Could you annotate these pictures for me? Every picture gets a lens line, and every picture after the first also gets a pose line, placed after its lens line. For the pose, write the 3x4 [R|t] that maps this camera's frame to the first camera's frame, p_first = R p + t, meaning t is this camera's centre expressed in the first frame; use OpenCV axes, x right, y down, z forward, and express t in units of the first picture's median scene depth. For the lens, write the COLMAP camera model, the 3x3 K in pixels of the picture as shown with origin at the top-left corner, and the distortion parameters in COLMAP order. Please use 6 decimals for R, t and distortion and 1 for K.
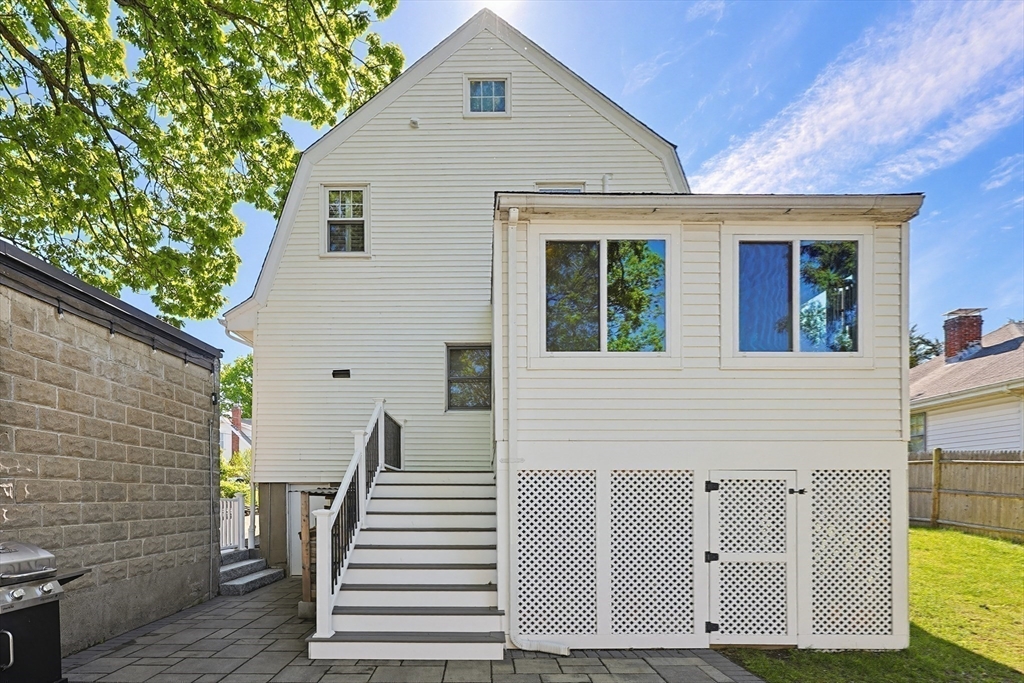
lens RADIAL K [[473.6, 0, 511.9], [0, 473.6, 370.3], [0, 0, 1]] dist [-0.000126, 0.000022]
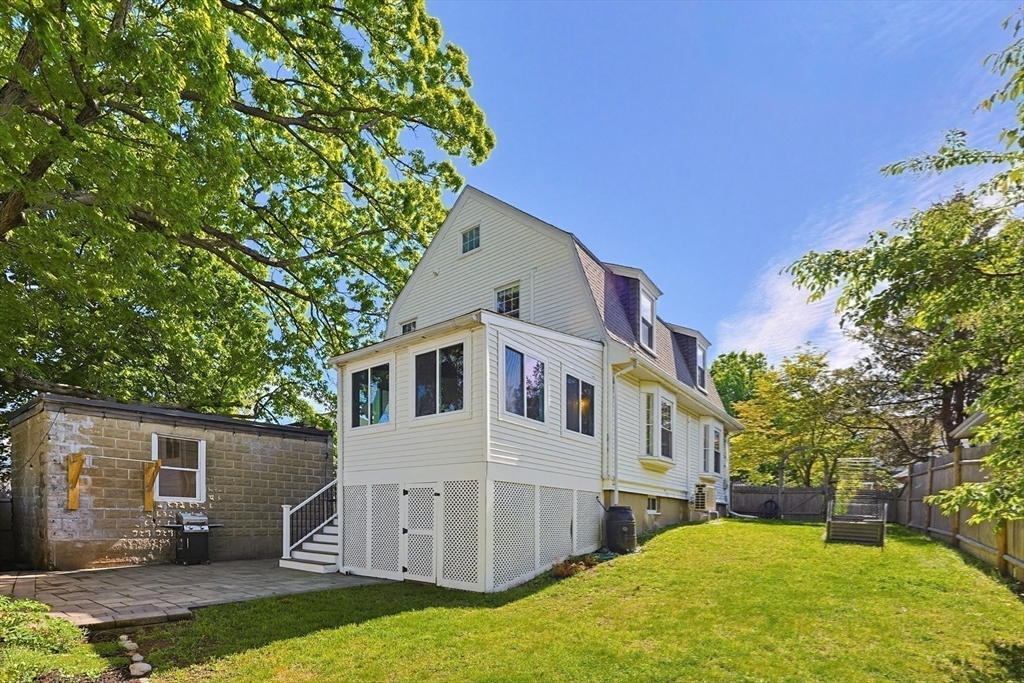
lens RADIAL K [[453.0, 0, 529.5], [0, 453.0, 355.5], [0, 0, 1]] dist [-0.001250, -0.000016]
pose [[0.807498, -0.188857, -0.558820, 1.909775], [0.139456, 0.981627, -0.130233, 0.016976], [0.573148, 0.027232, 0.818999, -0.191740]]
